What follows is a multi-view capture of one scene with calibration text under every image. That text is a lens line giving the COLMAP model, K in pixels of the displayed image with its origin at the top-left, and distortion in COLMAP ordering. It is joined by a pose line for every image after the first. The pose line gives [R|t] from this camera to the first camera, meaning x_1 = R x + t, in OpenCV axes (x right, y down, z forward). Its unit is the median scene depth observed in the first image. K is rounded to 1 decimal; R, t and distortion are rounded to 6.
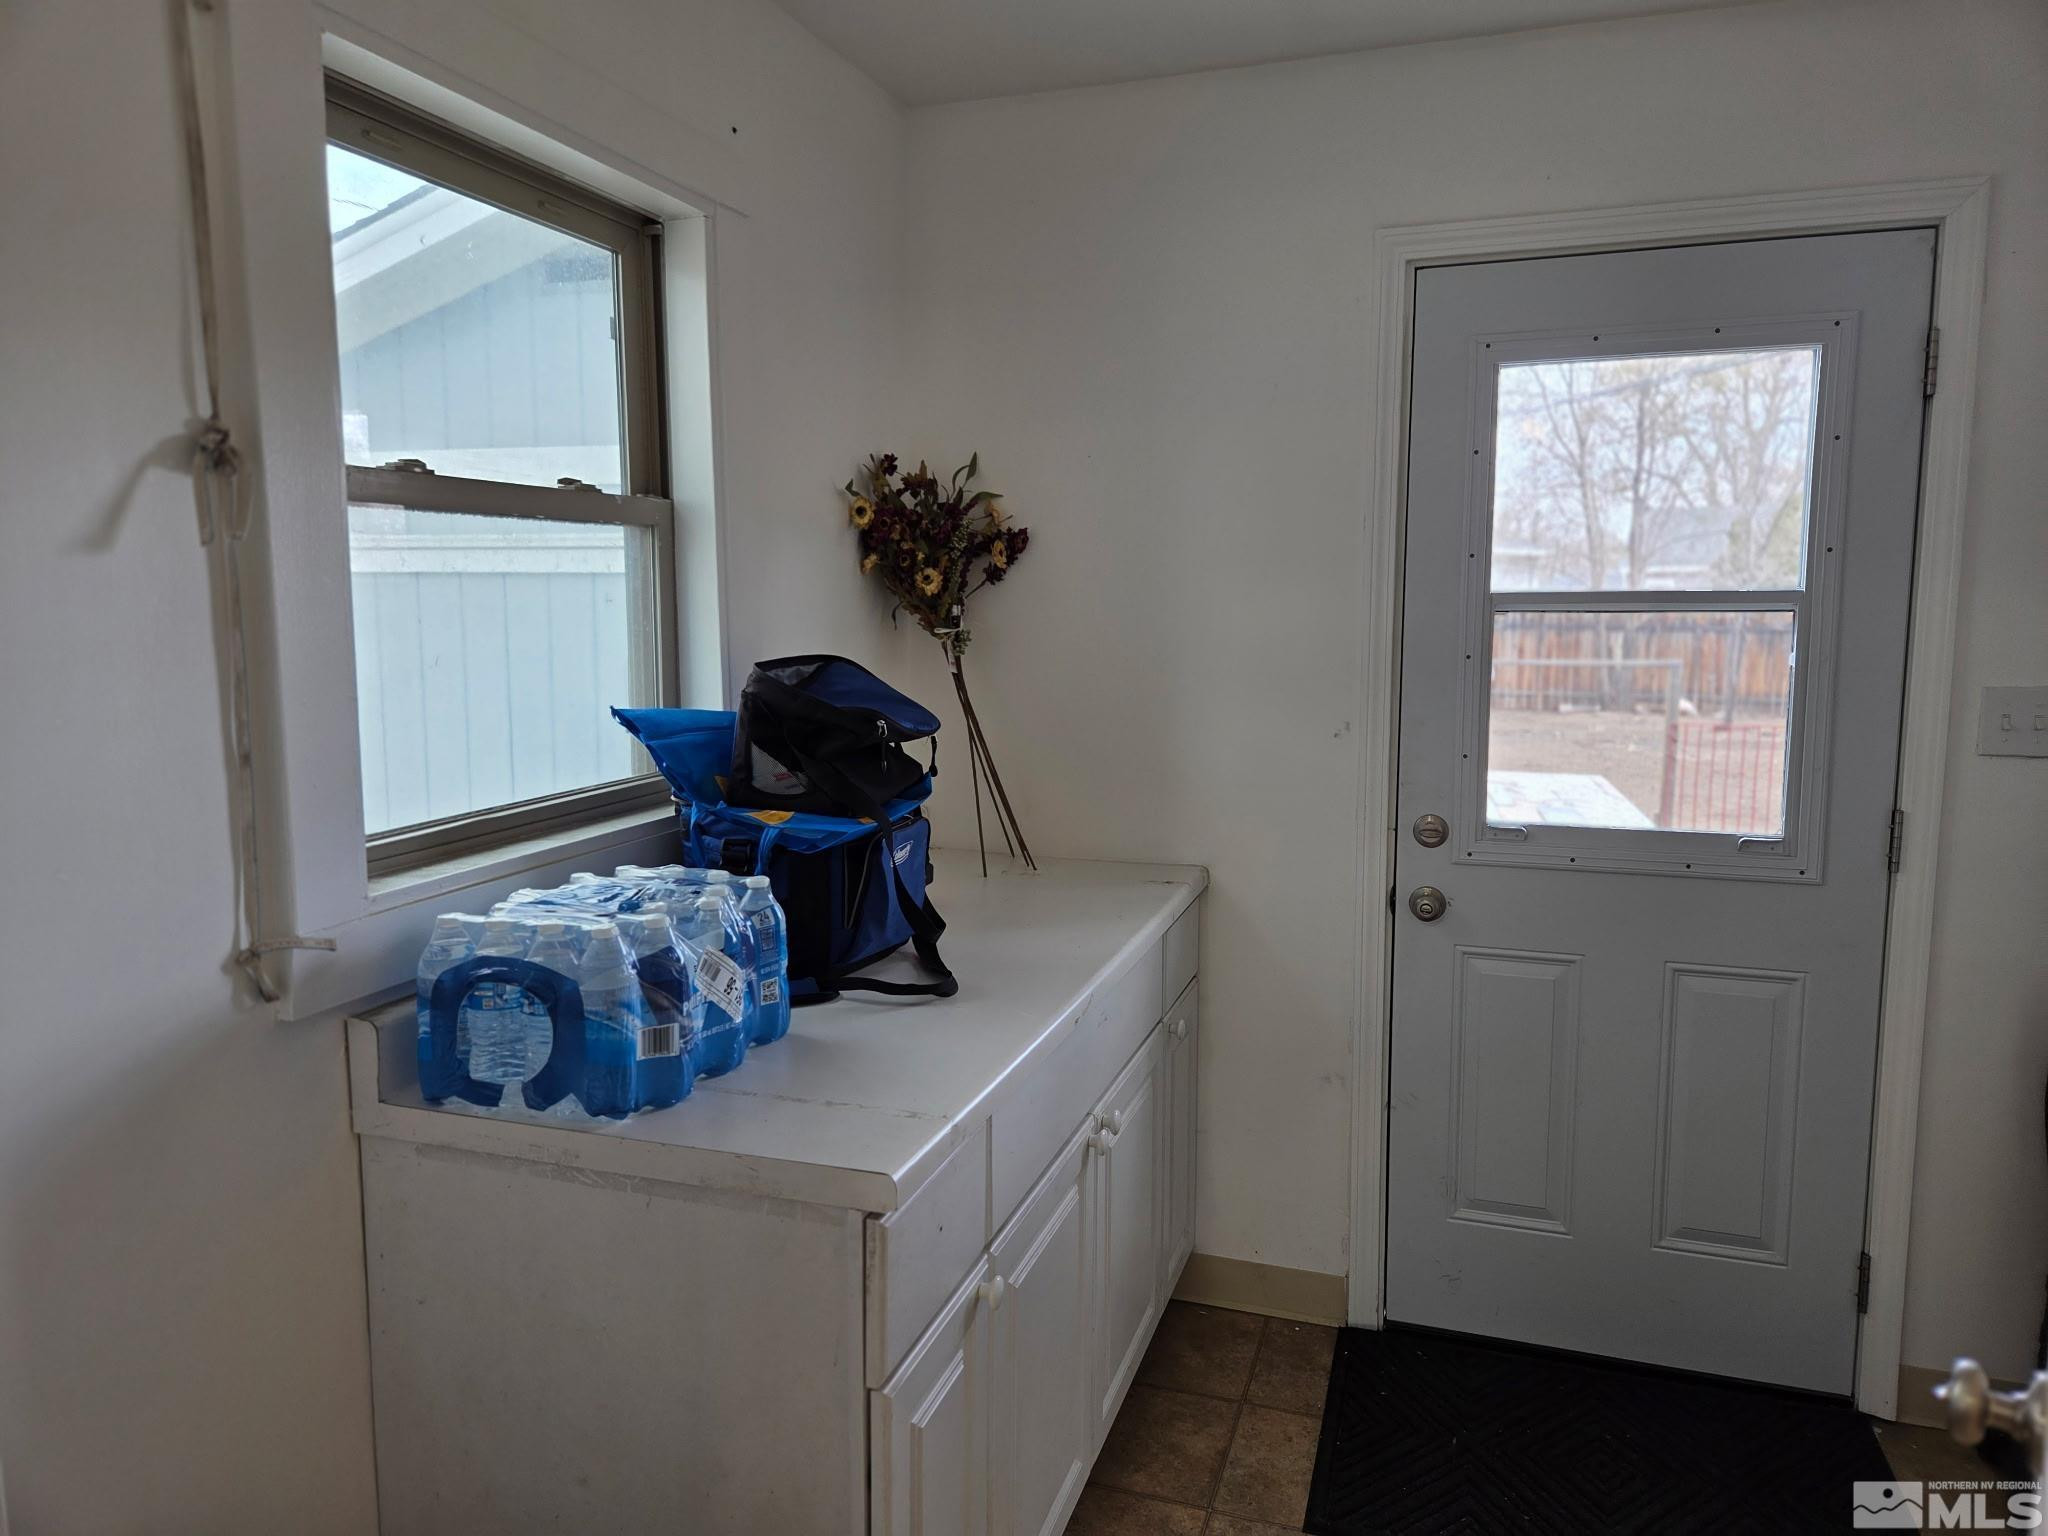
lens RADIAL K [[1383.8, 0, 1024.0], [0, 1383.8, 768.0], [0, 0, 1]] dist [0.000208, 0.001043]
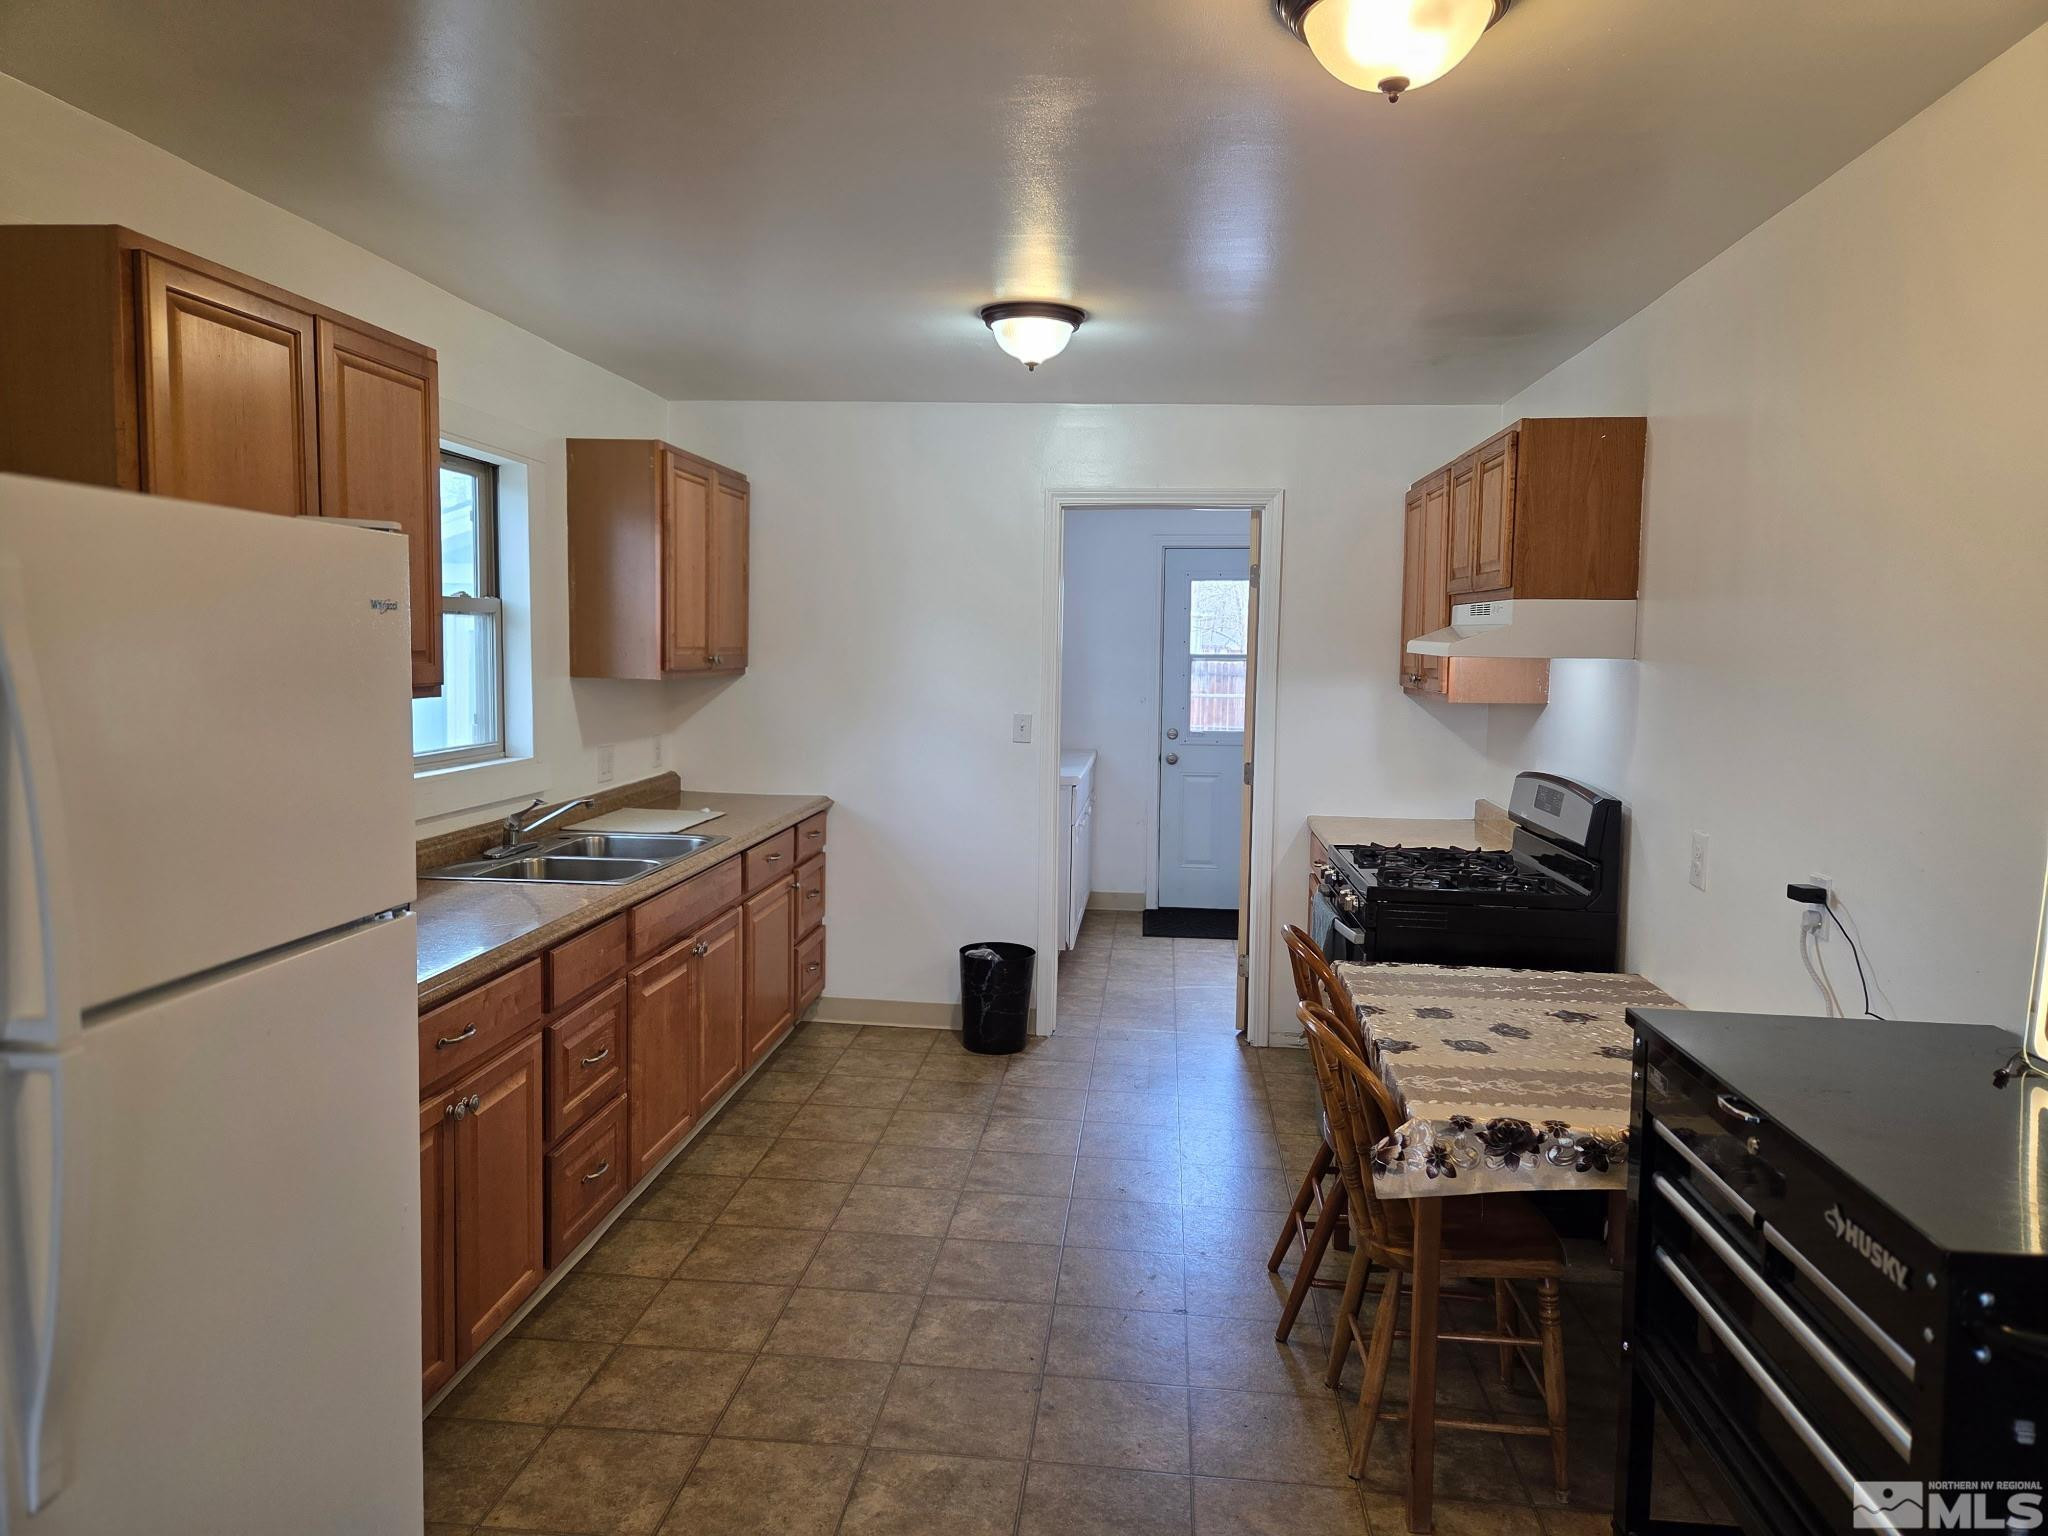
lens RADIAL K [[1383.8, 0, 1024.0], [0, 1383.8, 768.0], [0, 0, 1]] dist [0.000208, 0.001043]
pose [[0.978234, -0.003205, 0.207482, -0.634661], [0.011943, 0.999093, -0.040878, 0.236020], [-0.207162, 0.042466, 0.977384, -1.836431]]
